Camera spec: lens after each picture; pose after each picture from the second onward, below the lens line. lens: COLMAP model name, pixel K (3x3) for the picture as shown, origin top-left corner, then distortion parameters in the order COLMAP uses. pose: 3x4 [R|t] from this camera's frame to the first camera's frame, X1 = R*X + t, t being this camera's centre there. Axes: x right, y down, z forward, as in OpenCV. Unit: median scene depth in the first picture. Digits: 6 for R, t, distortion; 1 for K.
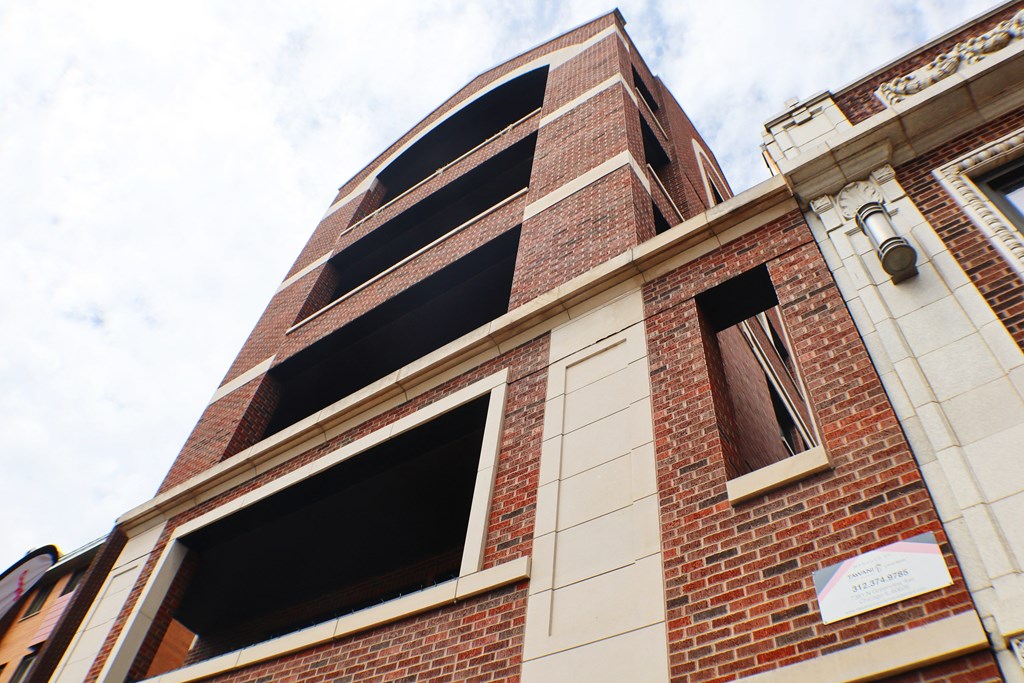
lens RADIAL K [[753.7, 0, 512.0], [0, 753.7, 341.5], [0, 0, 1]] dist [-0.147522, 0.007313]
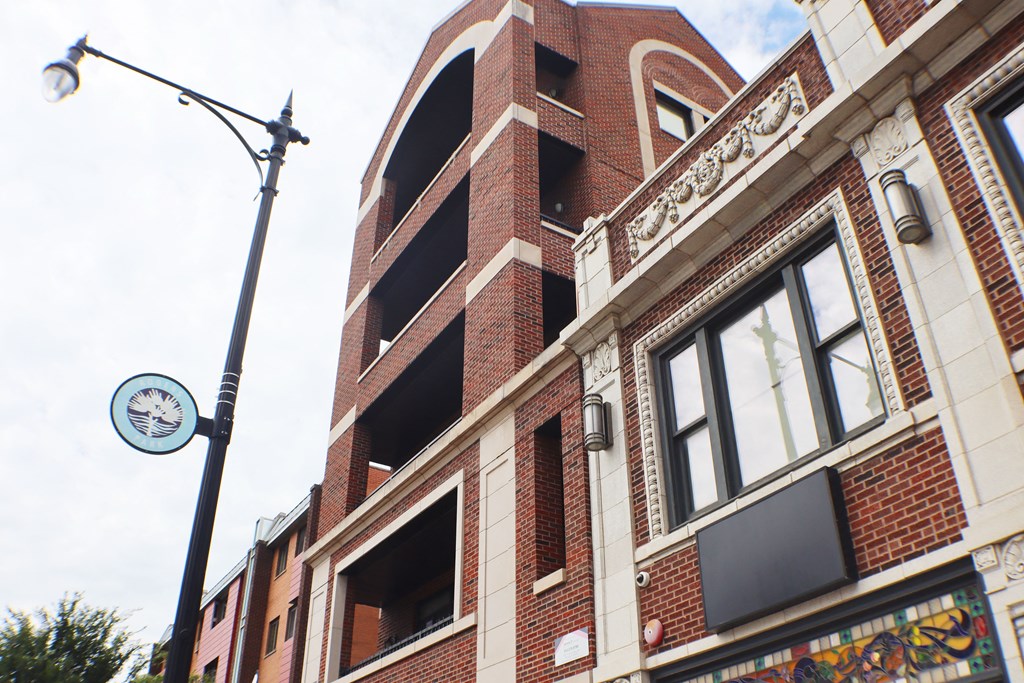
lens RADIAL K [[873.3, 0, 512.0], [0, 873.3, 341.5], [0, 0, 1]] dist [-0.154028, 0.002040]
pose [[0.912019, -0.298923, -0.280832, 0.999946], [0.372311, 0.890622, 0.261107, -0.941610], [0.172064, -0.342691, 0.923557, -0.869009]]
